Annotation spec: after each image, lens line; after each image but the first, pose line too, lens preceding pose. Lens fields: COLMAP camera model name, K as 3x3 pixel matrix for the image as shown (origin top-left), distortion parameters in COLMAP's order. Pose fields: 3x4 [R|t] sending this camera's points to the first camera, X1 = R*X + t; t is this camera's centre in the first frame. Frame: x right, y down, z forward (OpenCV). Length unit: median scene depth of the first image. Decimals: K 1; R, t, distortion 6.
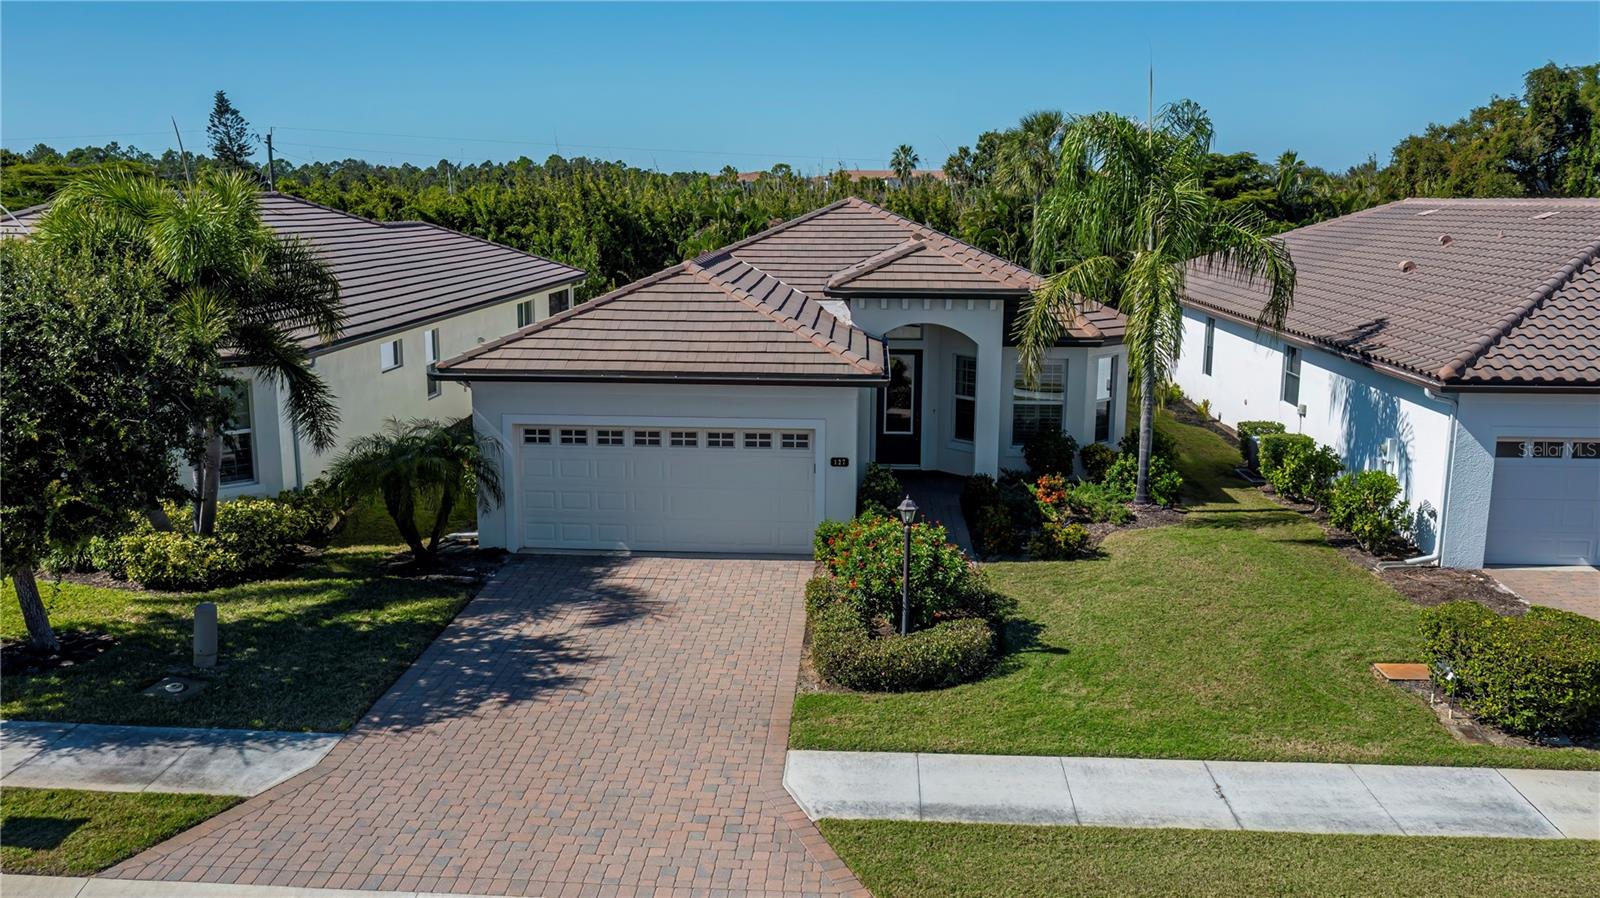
lens RADIAL K [[1258.3, 0, 799.9], [0, 1258.3, 441.6], [0, 0, 1]] dist [-0.009249, 0.000967]
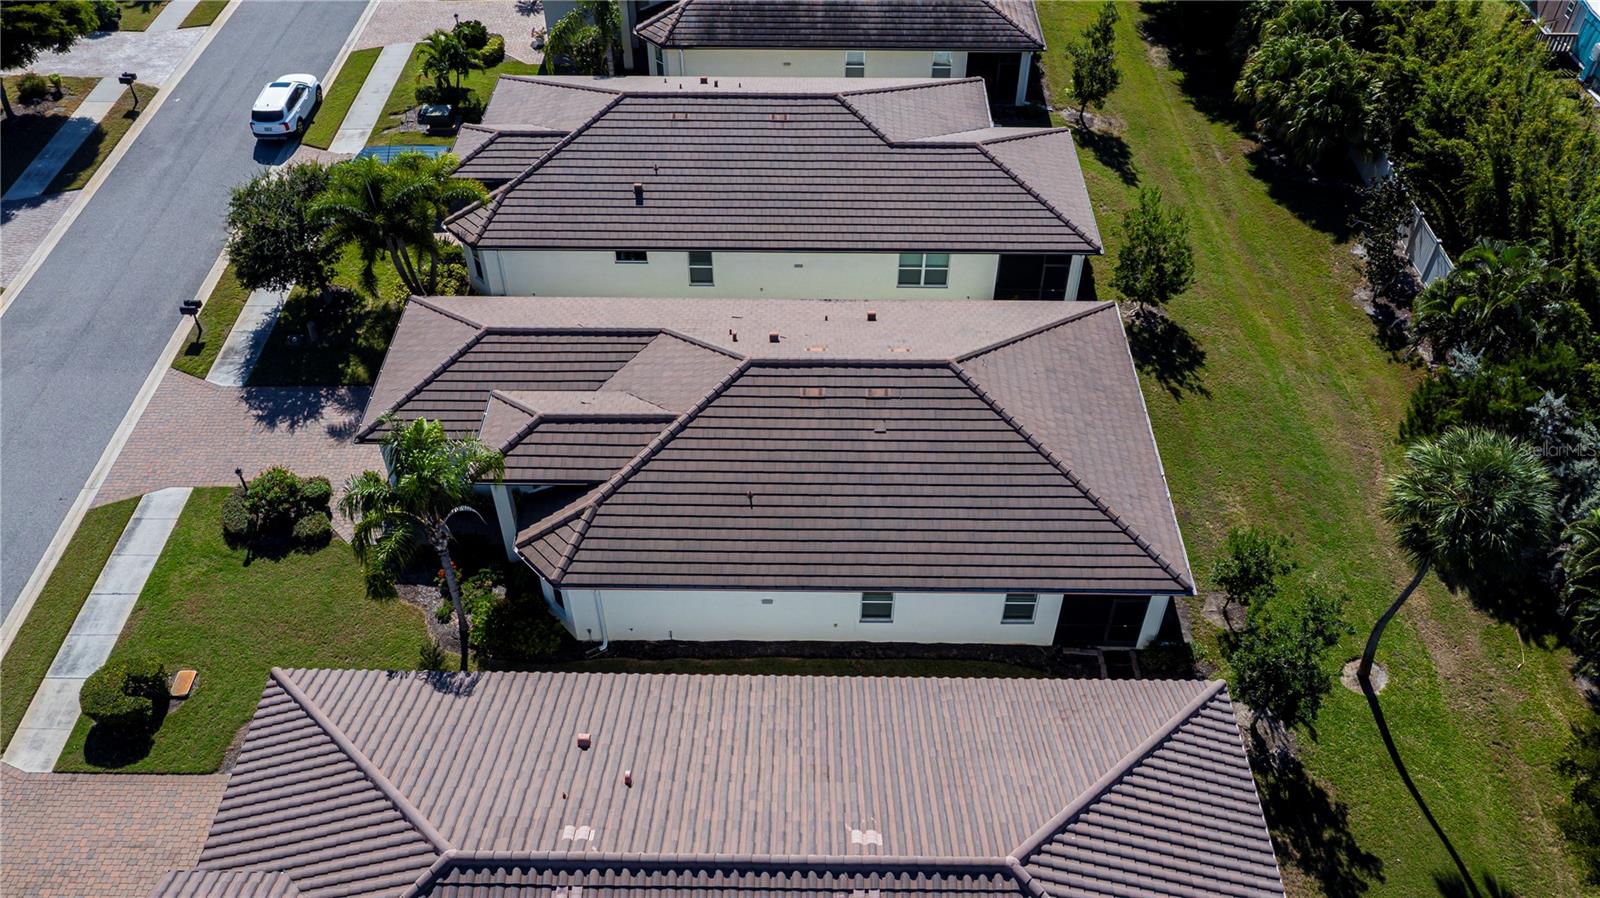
lens RADIAL K [[1258.3, 0, 802.1], [0, 1258.3, 452.1], [0, 0, 1]] dist [-0.009249, 0.000967]
pose [[0.035254, 0.691476, -0.721539, 1.527649], [-0.186294, 0.713880, 0.675033, -1.498739], [0.981861, 0.110621, 0.153985, 1.398581]]
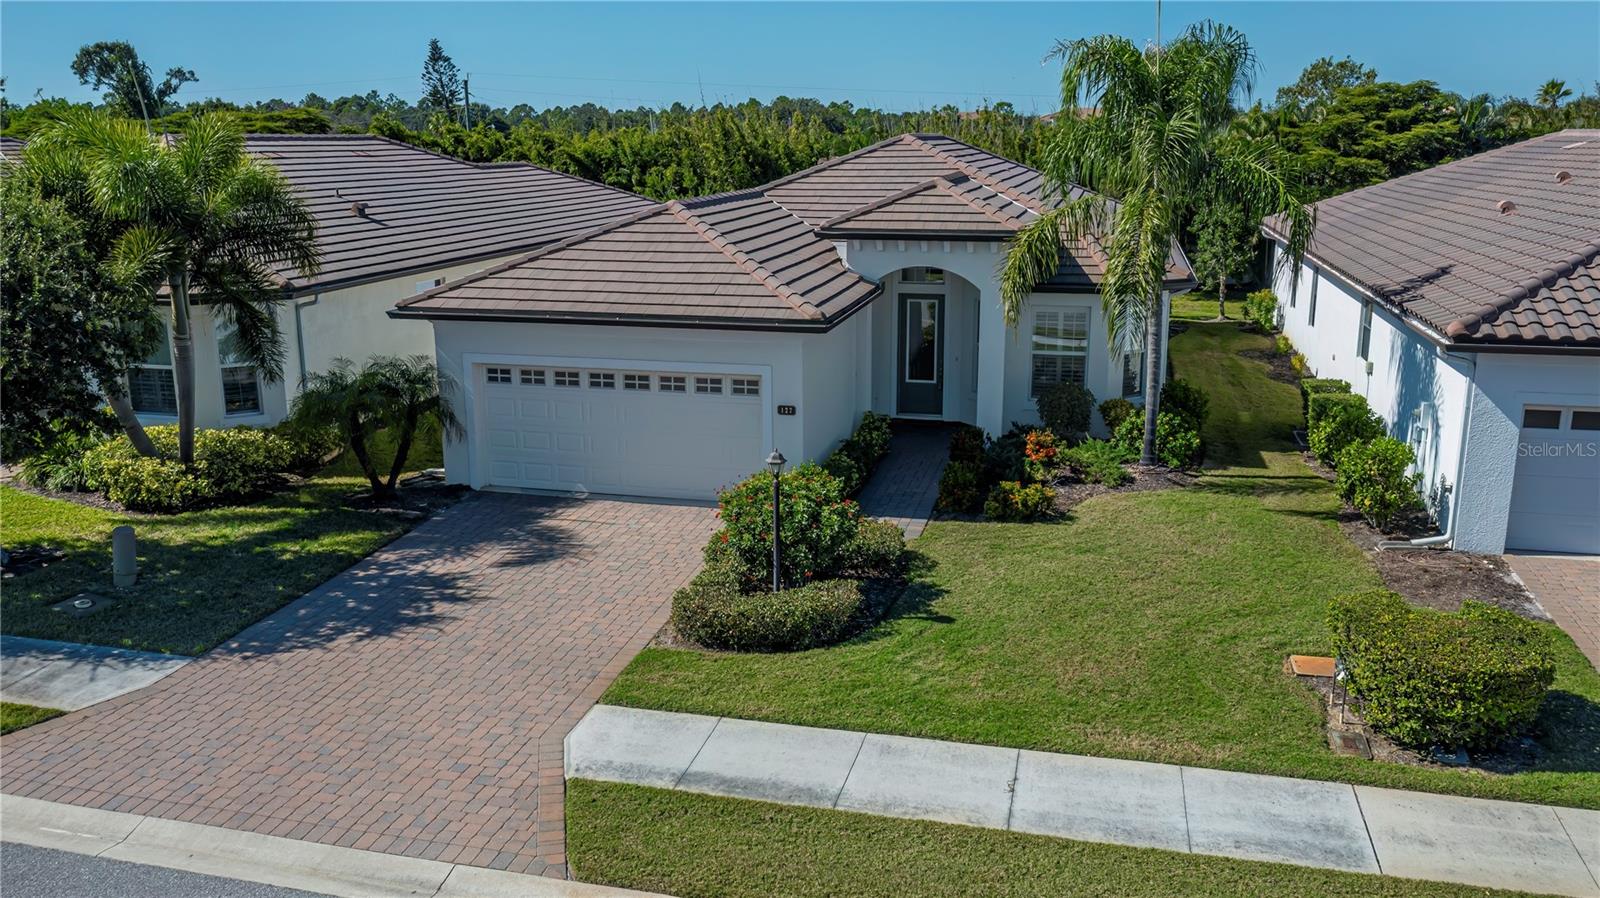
lens RADIAL K [[1258.3, 0, 797.6], [0, 1258.3, 436.2], [0, 0, 1]] dist [-0.009249, 0.000967]
pose [[0.982608, 0.033720, -0.182606, 0.226433], [-0.026164, 0.998705, 0.043630, -0.006310], [0.183841, -0.038093, 0.982218, 0.056993]]
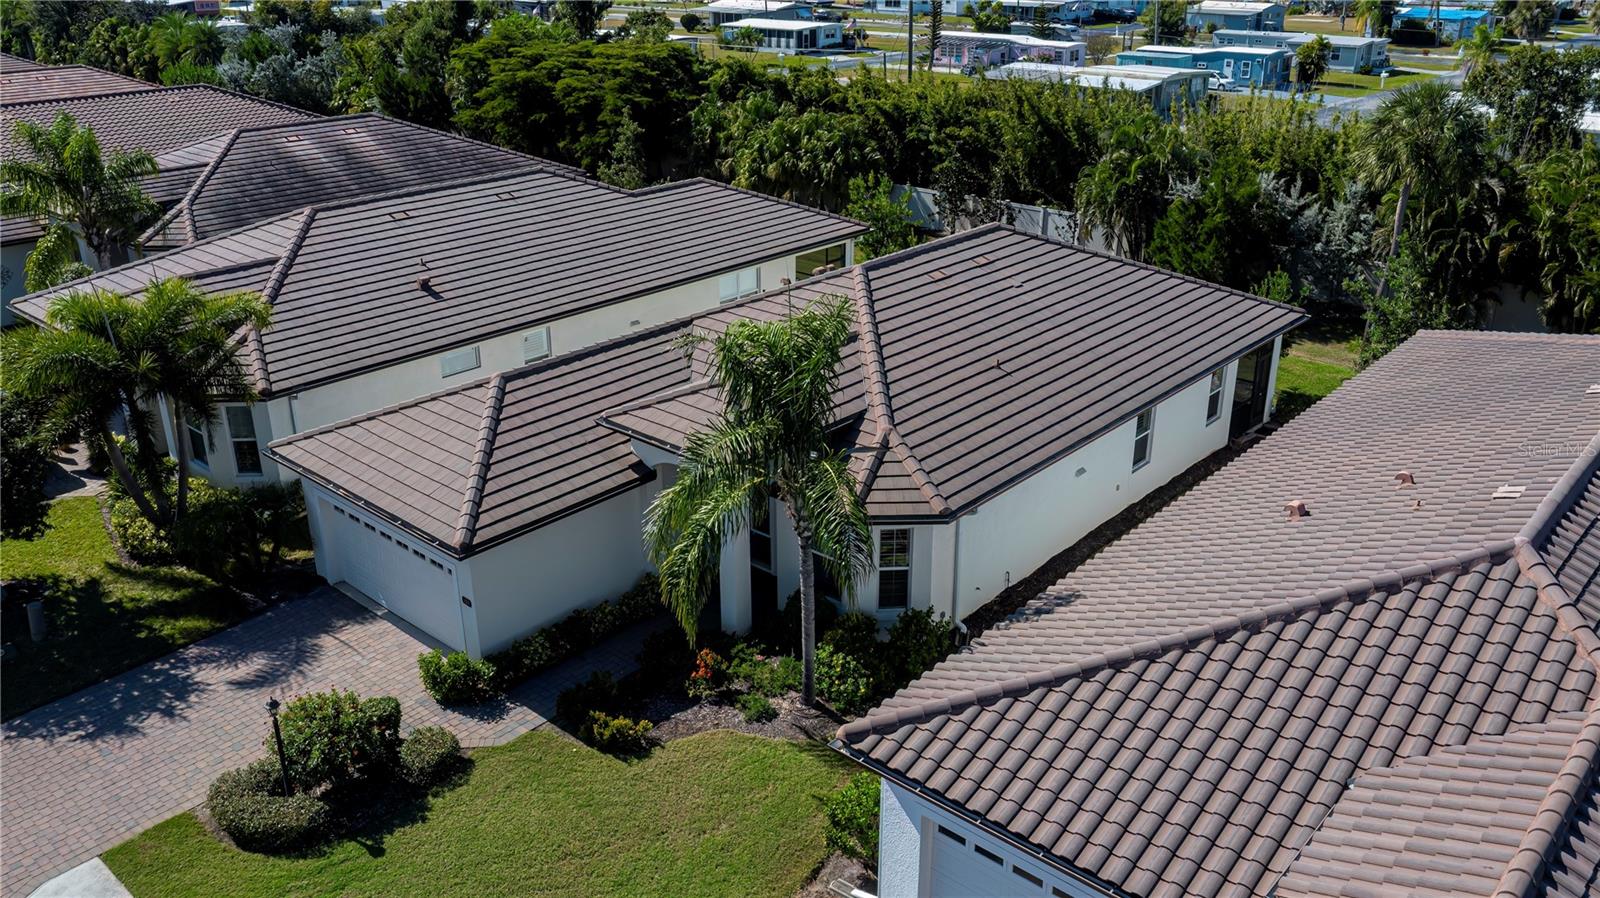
lens RADIAL K [[1258.3, 0, 797.5], [0, 1258.3, 460.5], [0, 0, 1]] dist [-0.009249, 0.000967]
pose [[0.781361, 0.241670, -0.575388, 0.953582], [-0.112779, 0.961478, 0.250682, -0.456706], [0.613805, -0.130981, 0.778516, 0.310951]]
